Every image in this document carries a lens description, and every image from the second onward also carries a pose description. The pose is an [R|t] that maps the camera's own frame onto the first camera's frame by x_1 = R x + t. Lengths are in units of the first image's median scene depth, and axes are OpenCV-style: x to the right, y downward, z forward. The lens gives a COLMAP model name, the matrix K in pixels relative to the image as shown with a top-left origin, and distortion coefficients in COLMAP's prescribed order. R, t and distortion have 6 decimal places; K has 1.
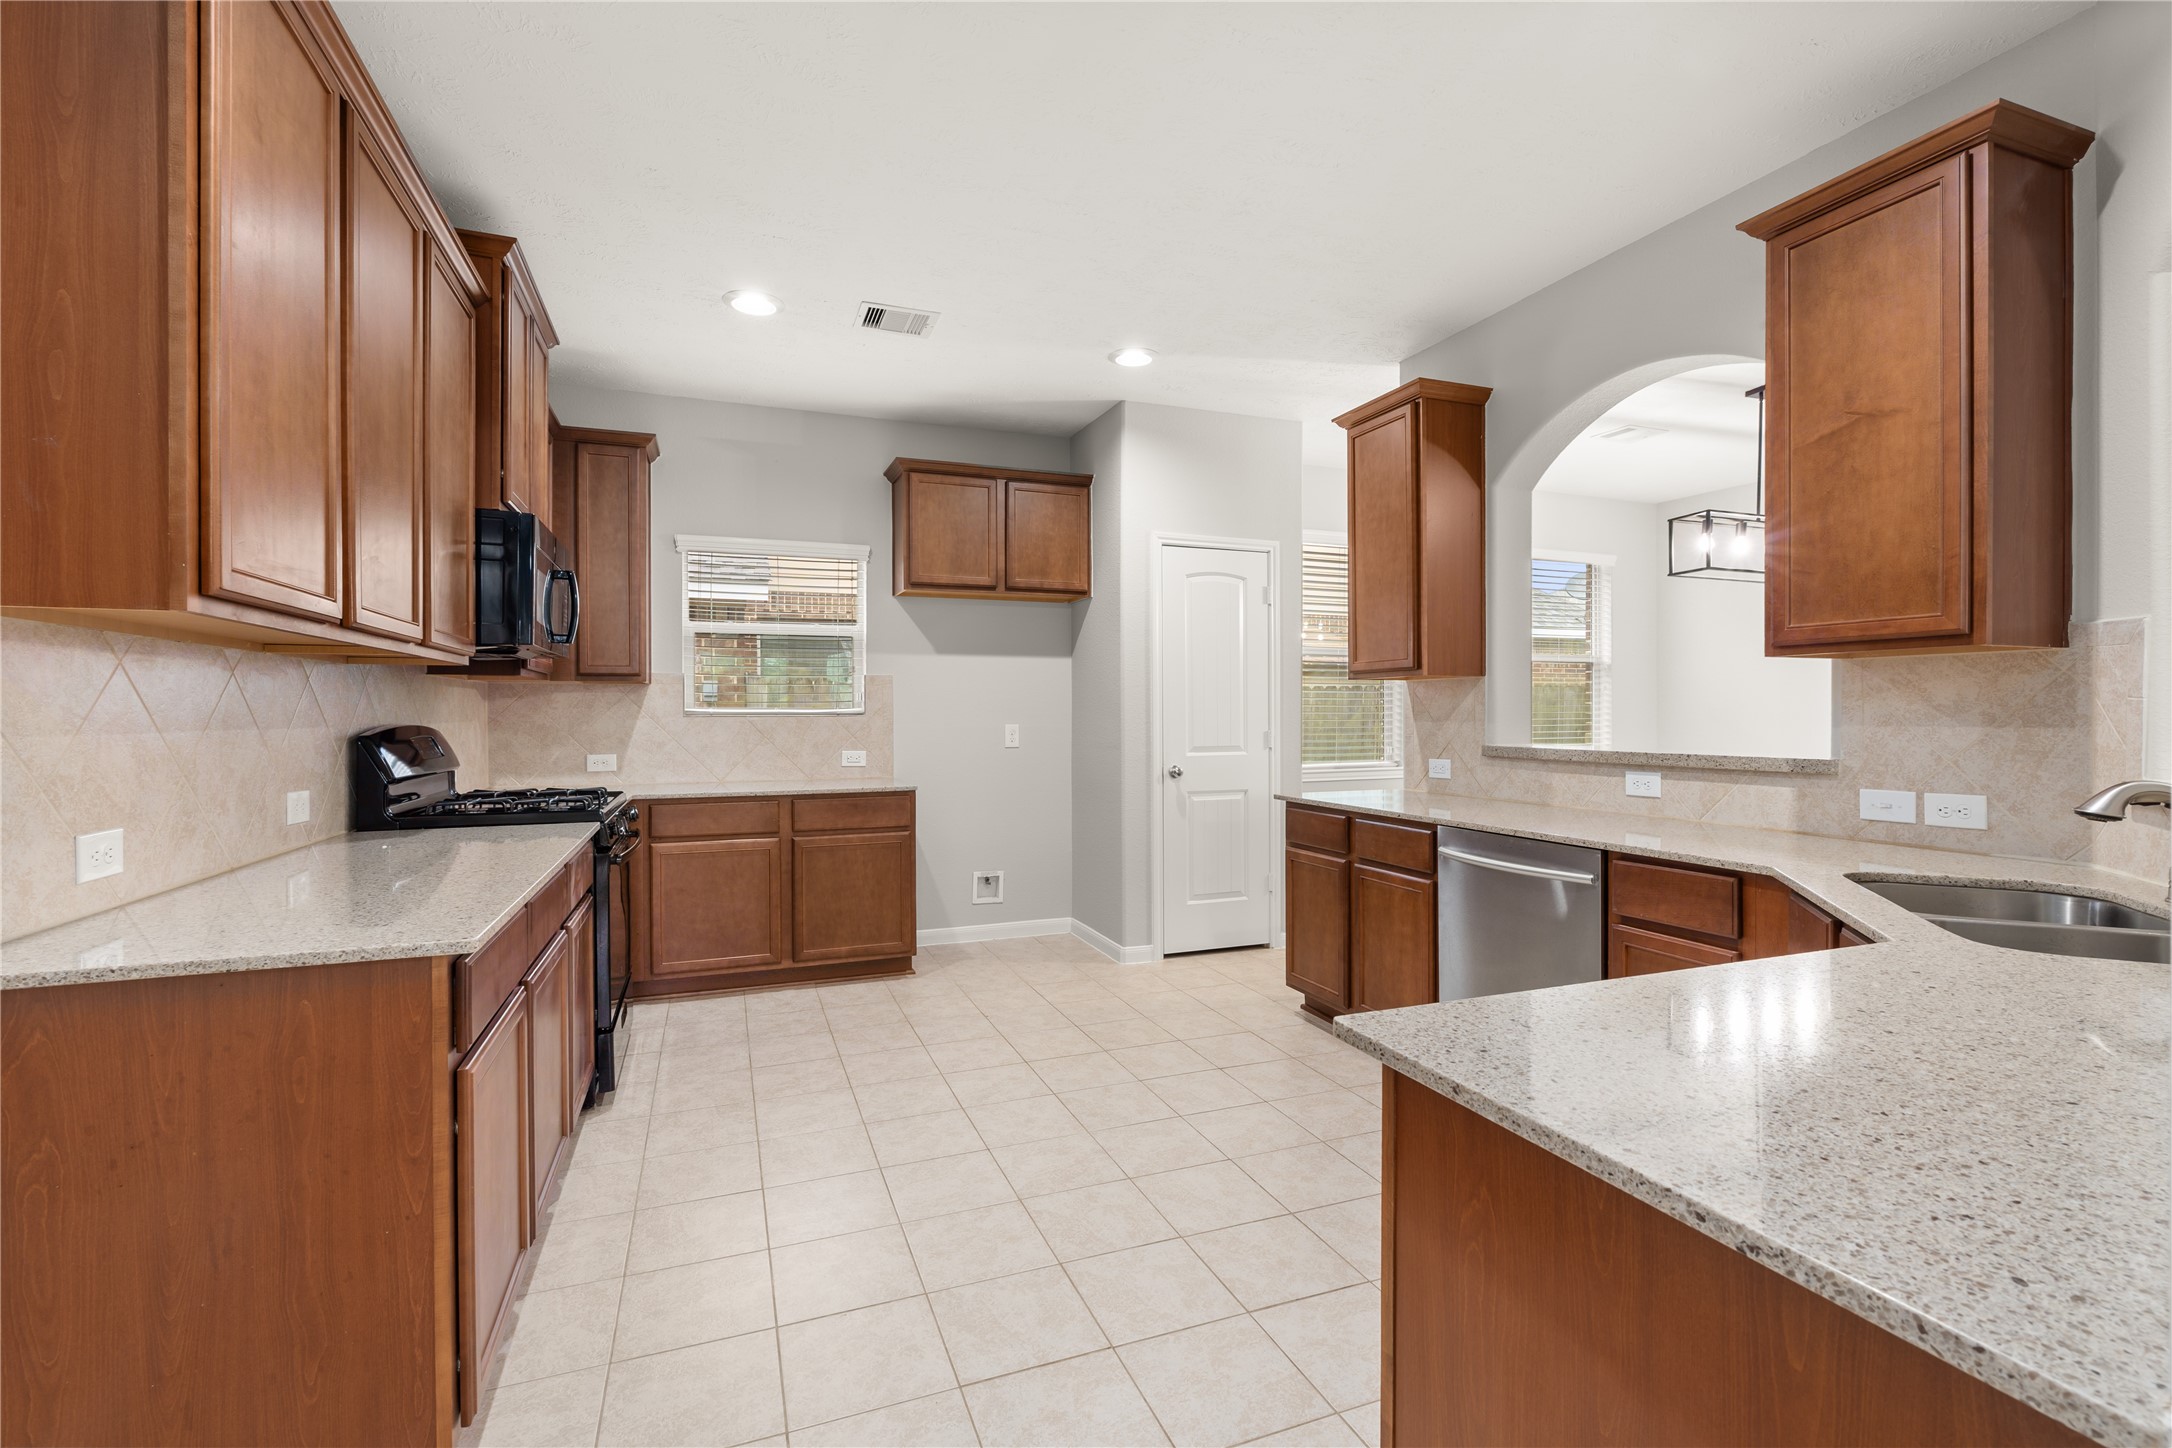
lens RADIAL K [[964.5, 0, 1094.0], [0, 964.5, 714.7], [0, 0, 1]] dist [-0.006835, -0.000007]
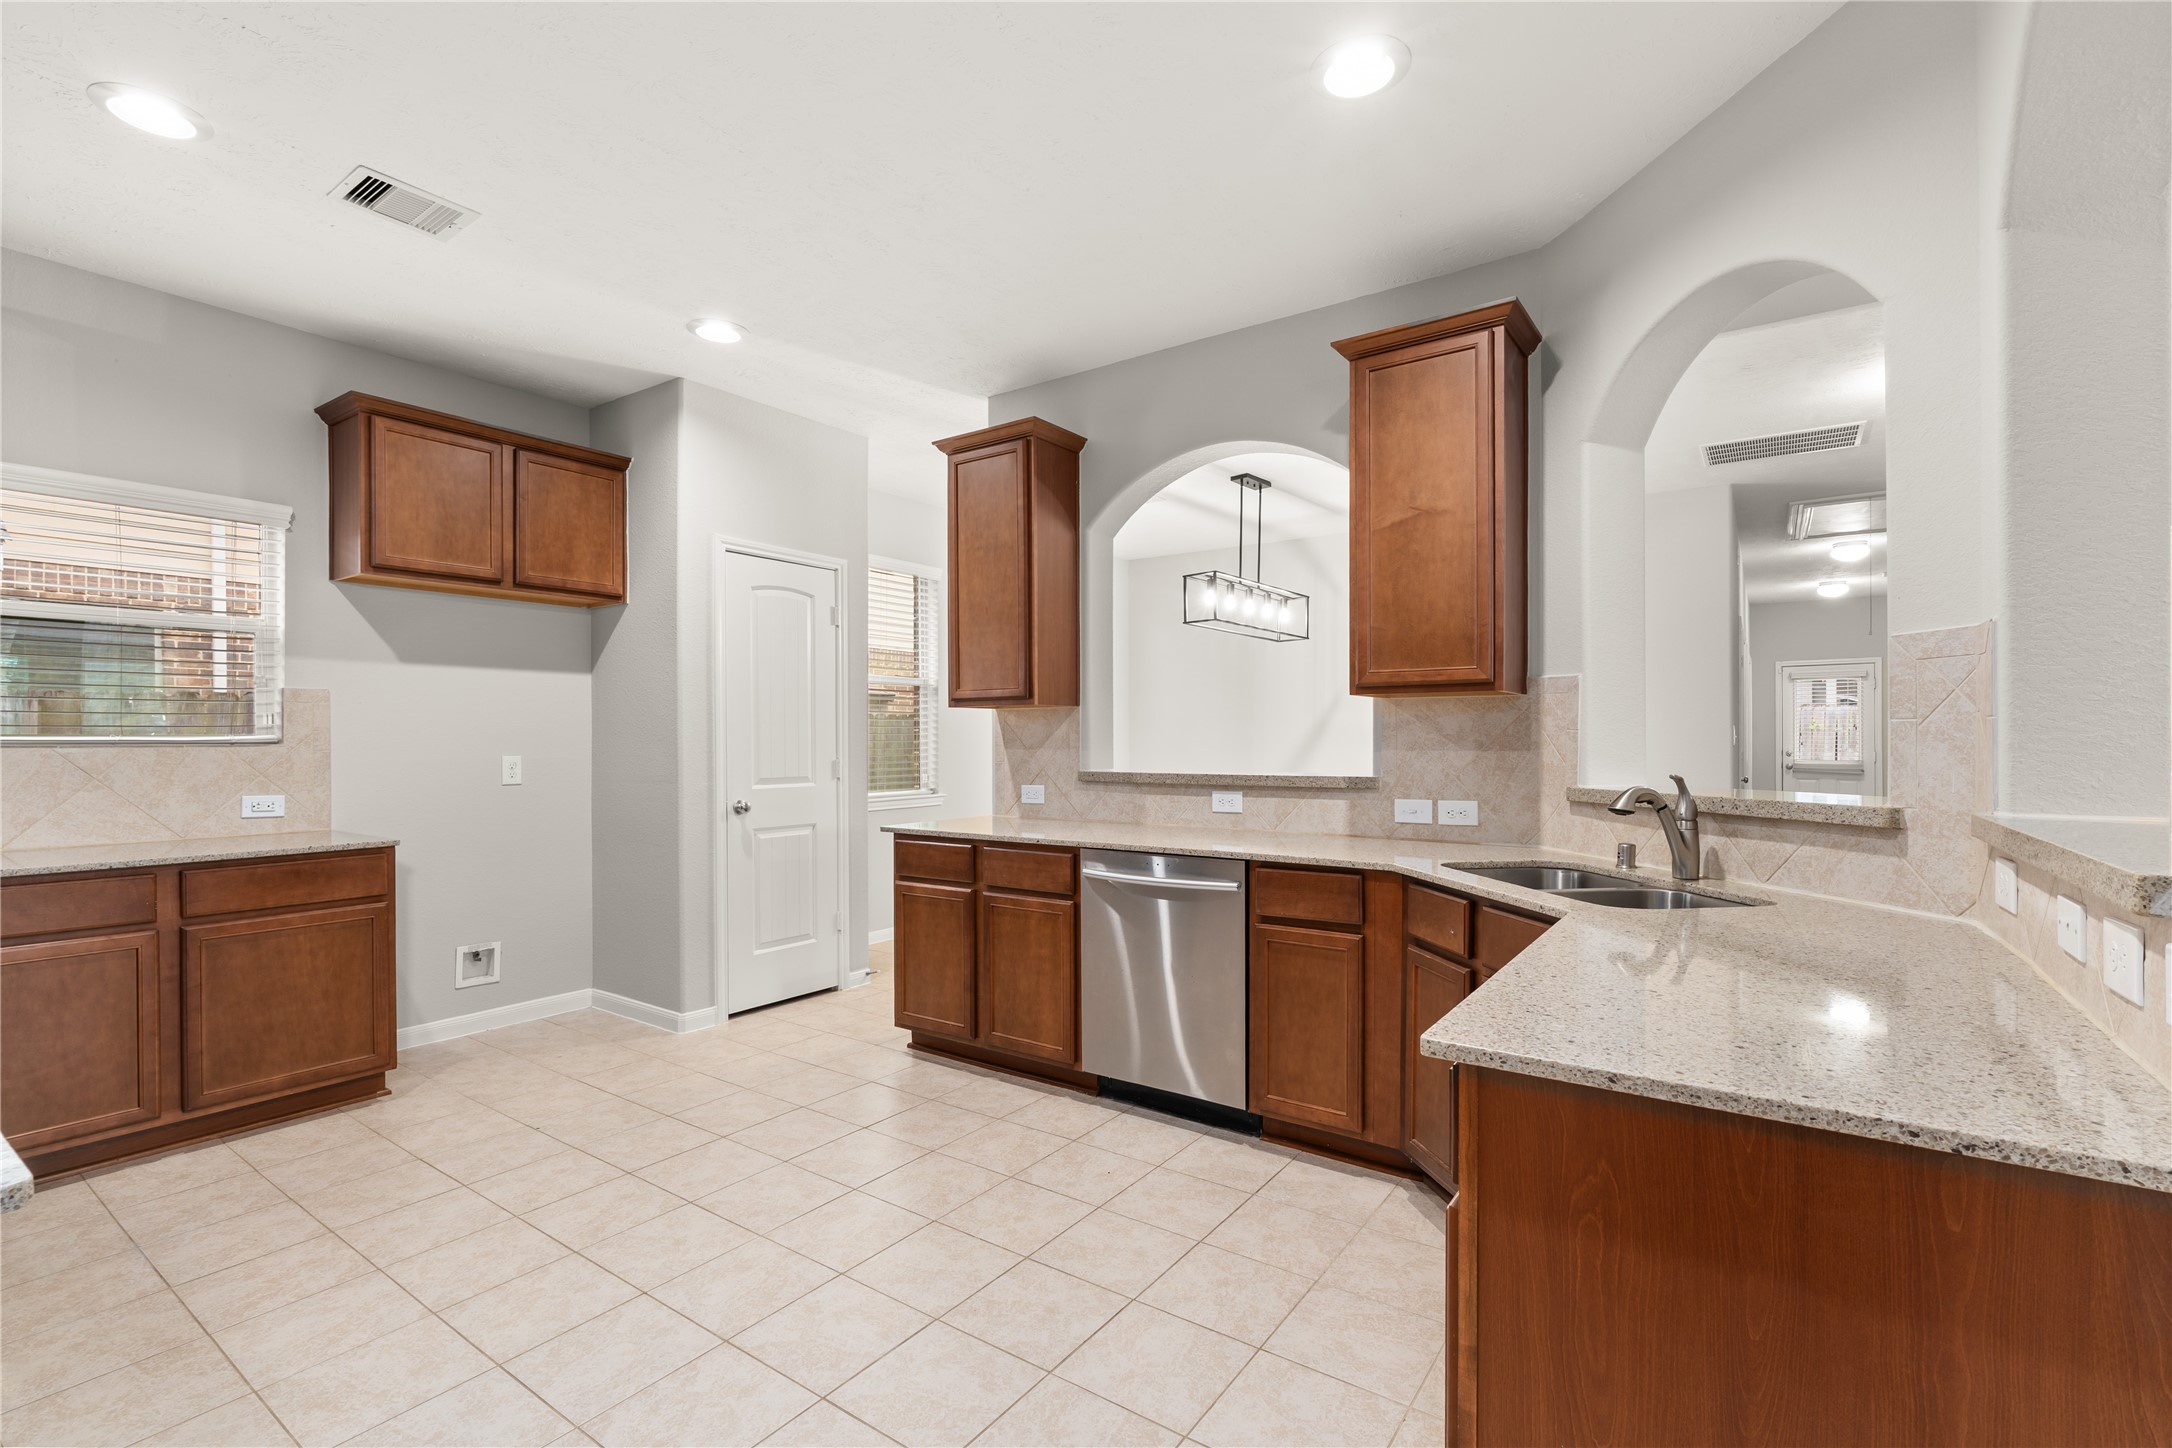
lens RADIAL K [[964.5, 0, 1104.5], [0, 964.5, 741.1], [0, 0, 1]] dist [-0.006835, -0.000007]
pose [[0.827696, -0.000590, 0.561177, -0.183593], [0.001727, 0.999997, -0.001496, 0.000162], [-0.561175, 0.002207, 0.827695, 0.103291]]
